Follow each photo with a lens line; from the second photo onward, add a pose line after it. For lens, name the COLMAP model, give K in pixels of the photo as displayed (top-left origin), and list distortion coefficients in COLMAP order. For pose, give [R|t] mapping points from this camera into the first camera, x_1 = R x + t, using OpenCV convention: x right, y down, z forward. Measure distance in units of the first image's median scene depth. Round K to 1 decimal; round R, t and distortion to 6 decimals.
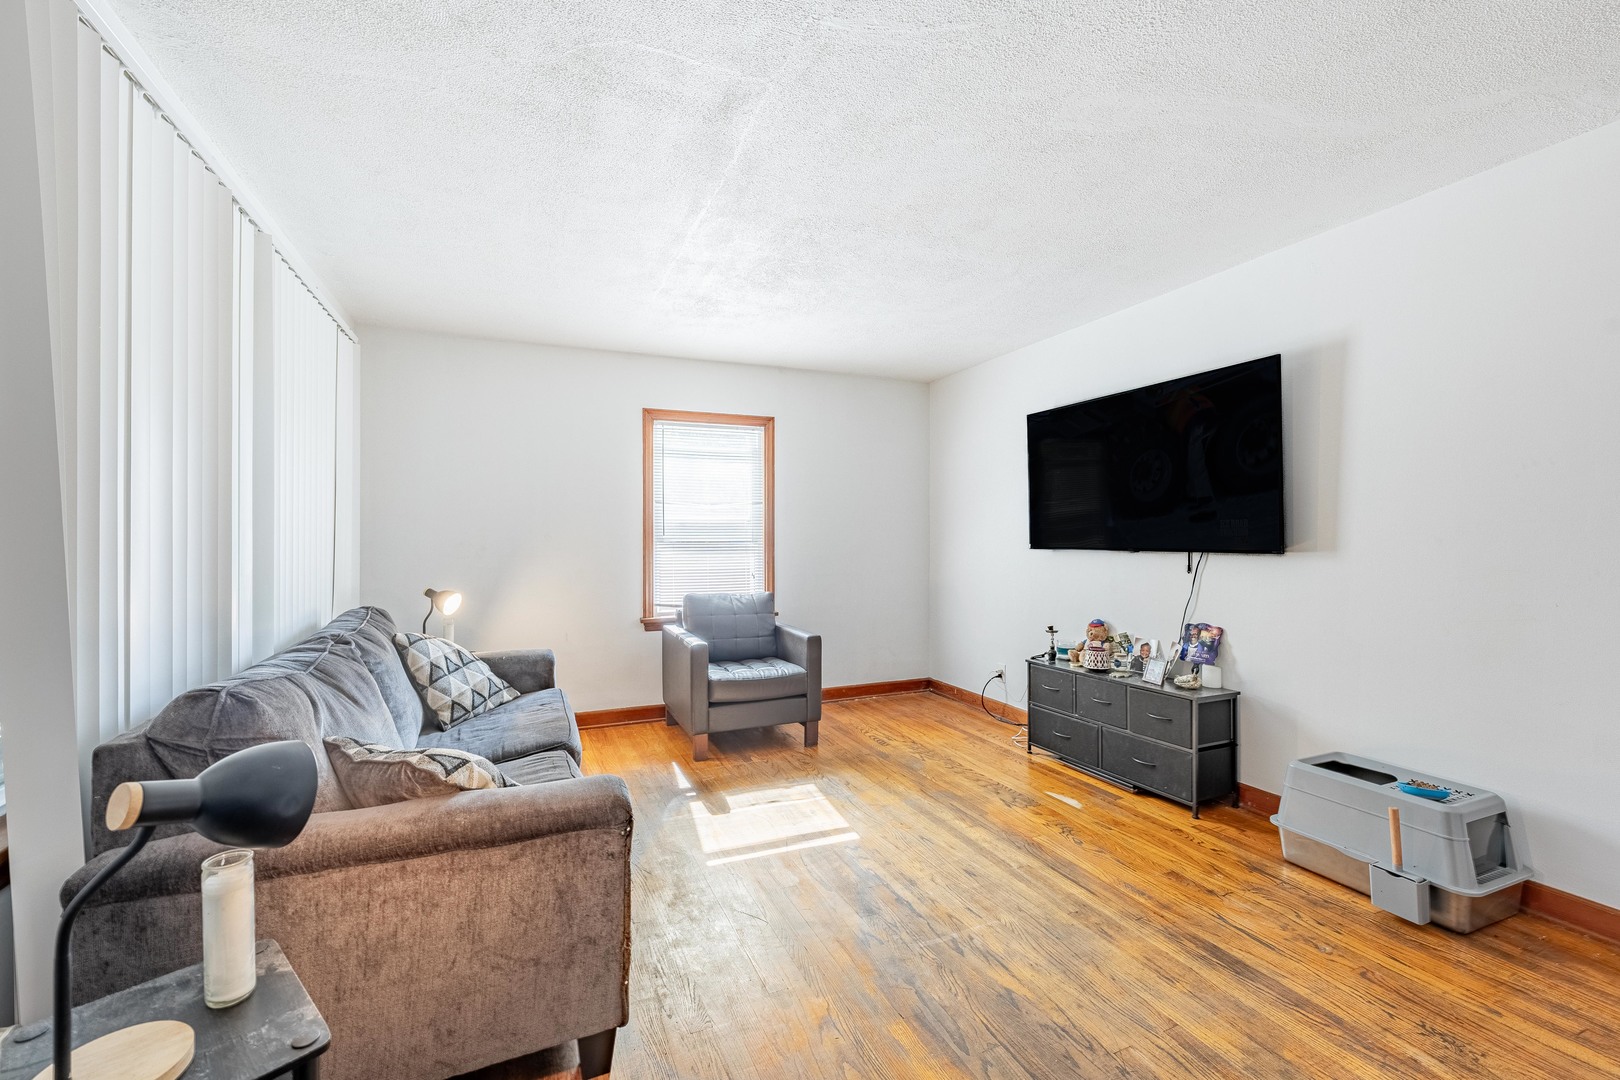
lens RADIAL K [[655.5, 0, 791.0], [0, 655.5, 539.0], [0, 0, 1]] dist [0.011669, -0.004325]
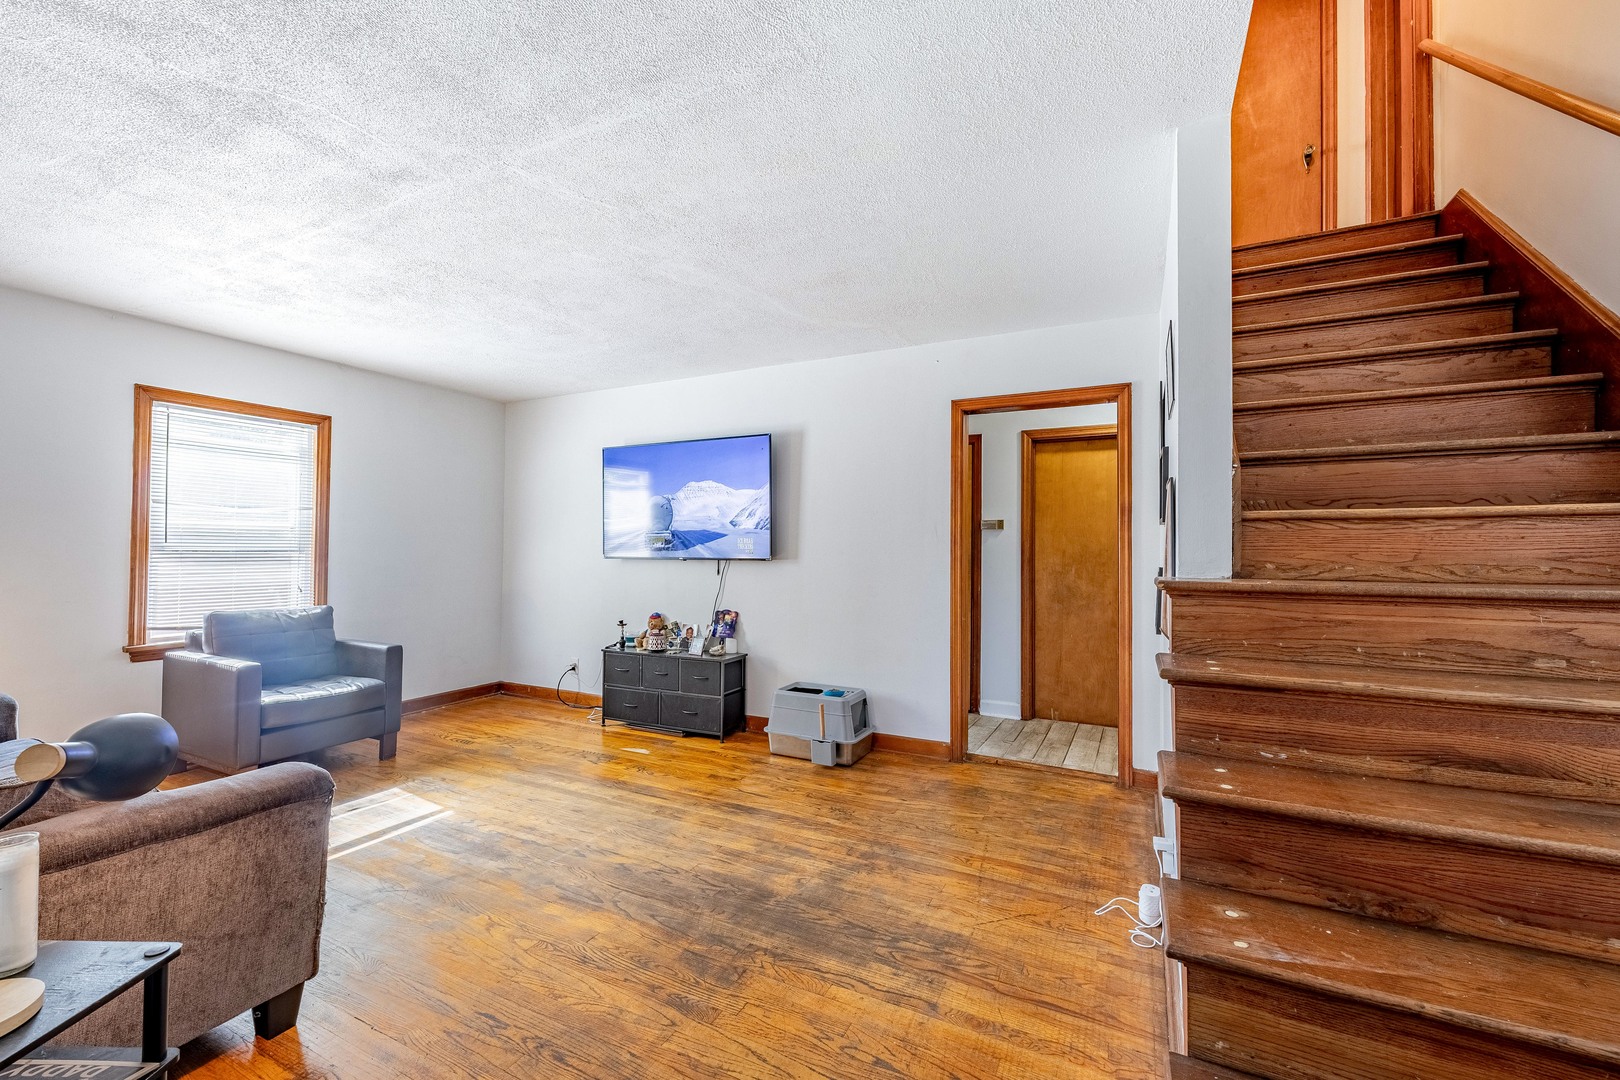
lens RADIAL K [[653.8, 0, 810.0], [0, 653.8, 540.0], [0, 0, 1]] dist [0.014234, -0.000147]
pose [[0.755943, 0.017933, 0.654392, -0.187081], [-0.007125, 0.999791, -0.019168, 0.001745], [-0.654599, 0.009827, 0.755913, -0.217701]]
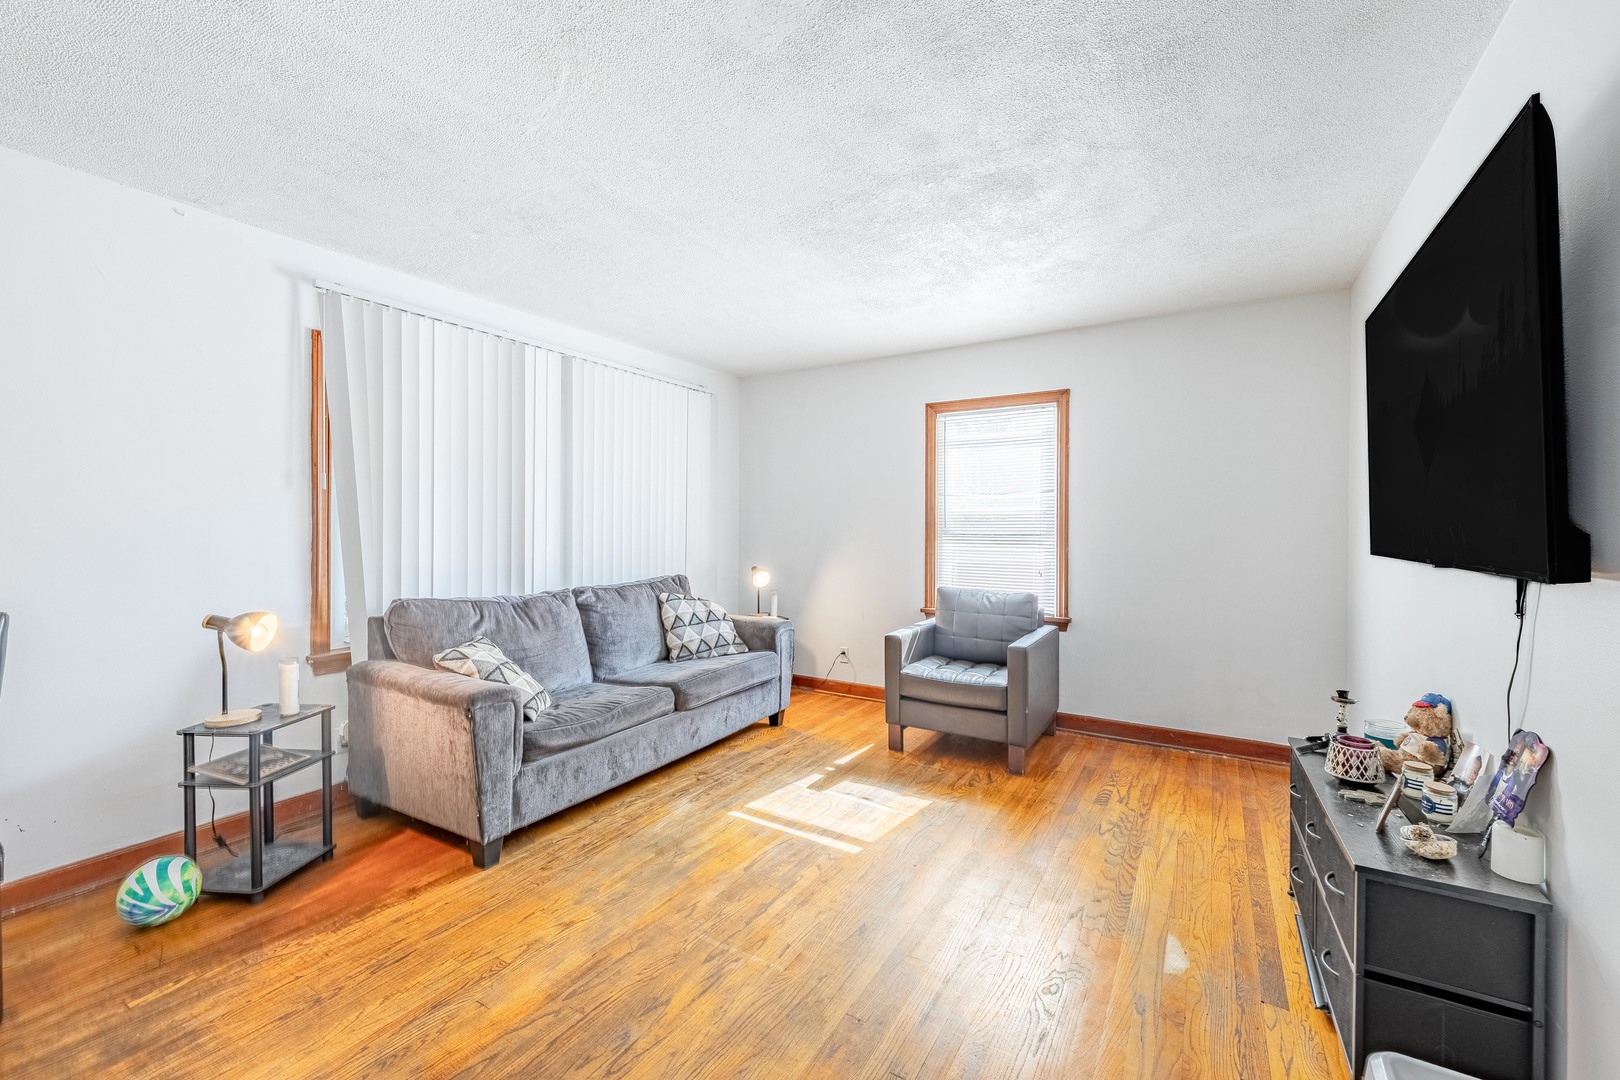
lens RADIAL K [[663.0, 0, 816.1], [0, 663.0, 529.8], [0, 0, 1]] dist [0.002321, -0.000059]
pose [[0.583947, 0.008220, -0.811750, 0.752369], [-0.006193, 0.999965, 0.005671, -0.009439], [0.811768, 0.001716, 0.583978, 0.367441]]
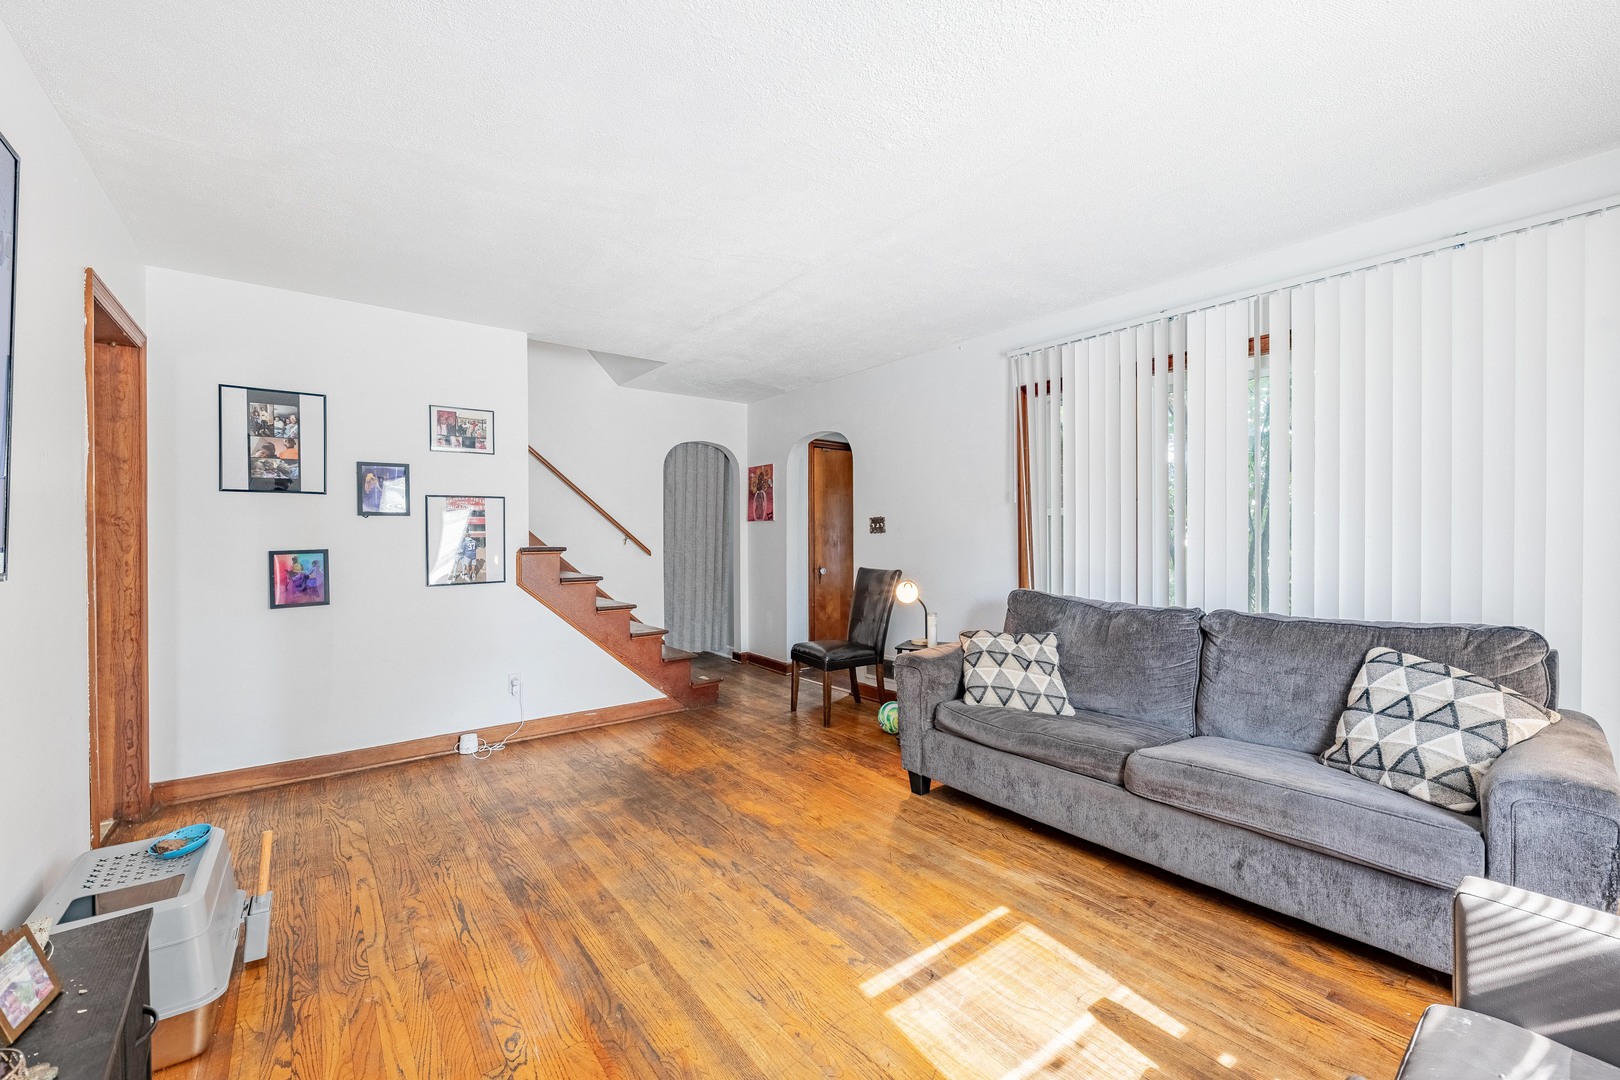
lens RADIAL K [[629.4, 0, 794.3], [0, 629.4, 537.2], [0, 0, 1]] dist [0.001882, 0.000062]
pose [[-0.970487, 0.010339, -0.240932, 0.284703], [0.008575, 0.999928, 0.008369, -0.008703], [0.241002, 0.006056, -0.970506, 1.455278]]
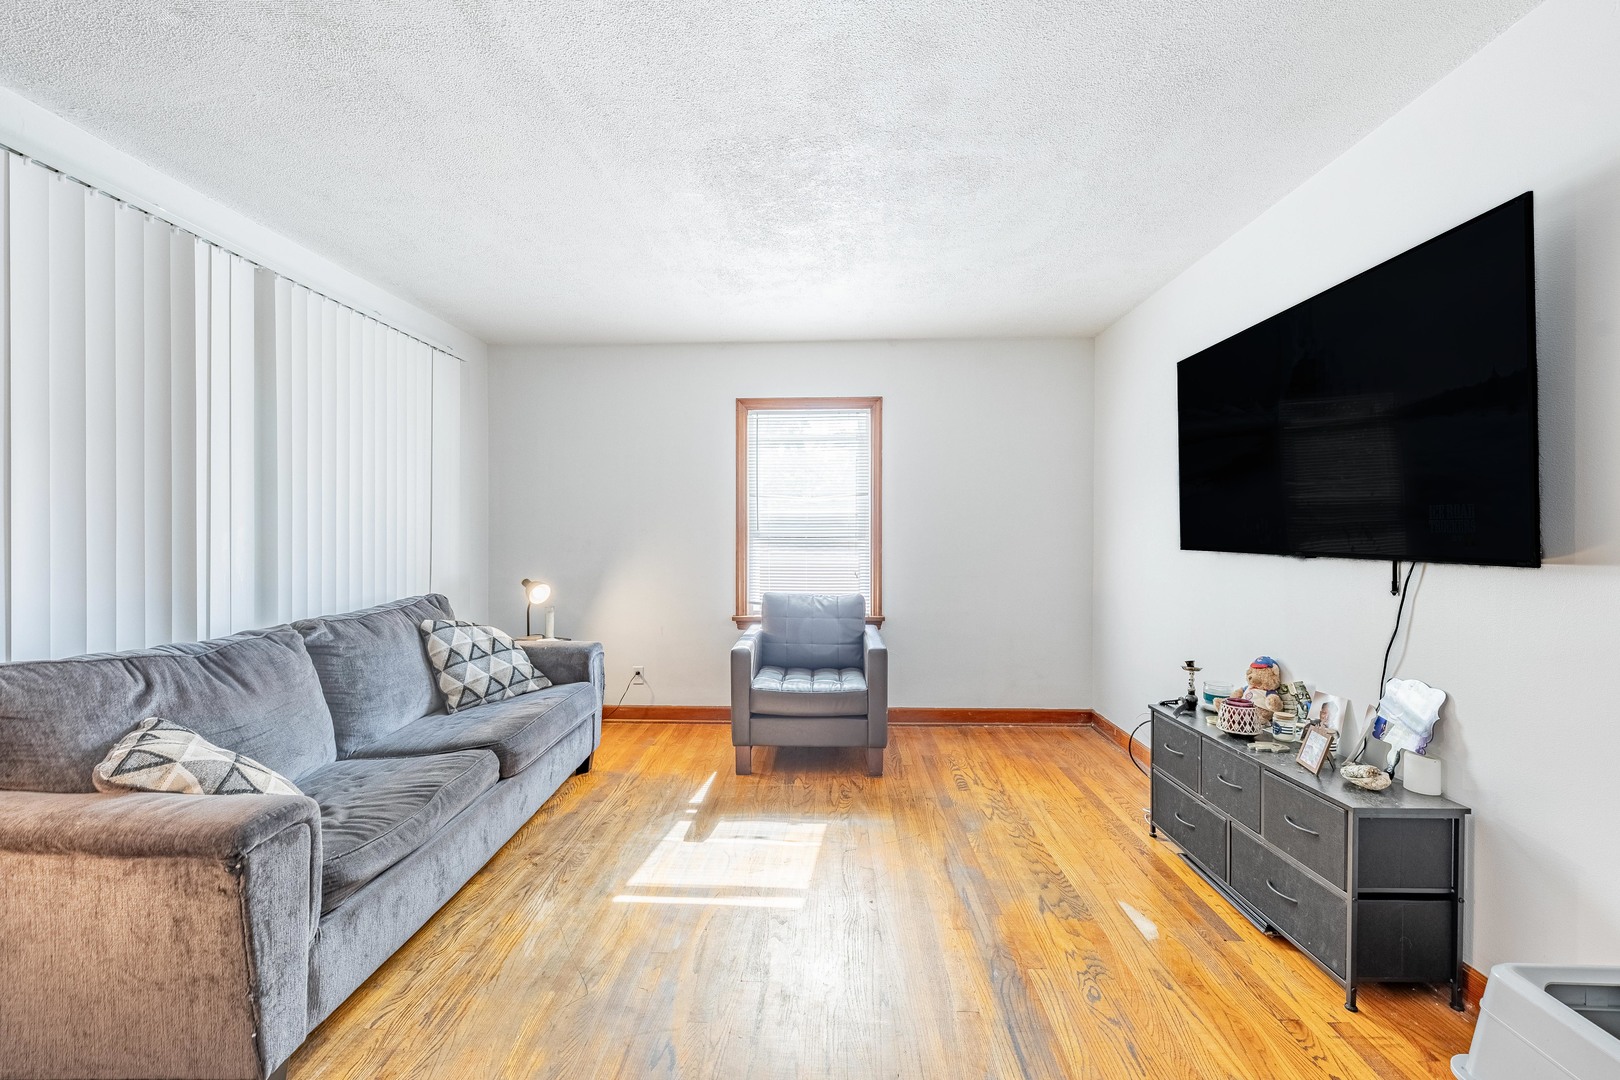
lens RADIAL K [[647.2, 0, 817.0], [0, 647.2, 536.5], [0, 0, 1]] dist [0.011288, -0.005421]
pose [[0.909919, 0.005375, -0.414752, 0.404373], [-0.002481, 0.999969, 0.007516, -0.004785], [0.414779, -0.005810, 0.909903, 0.261616]]
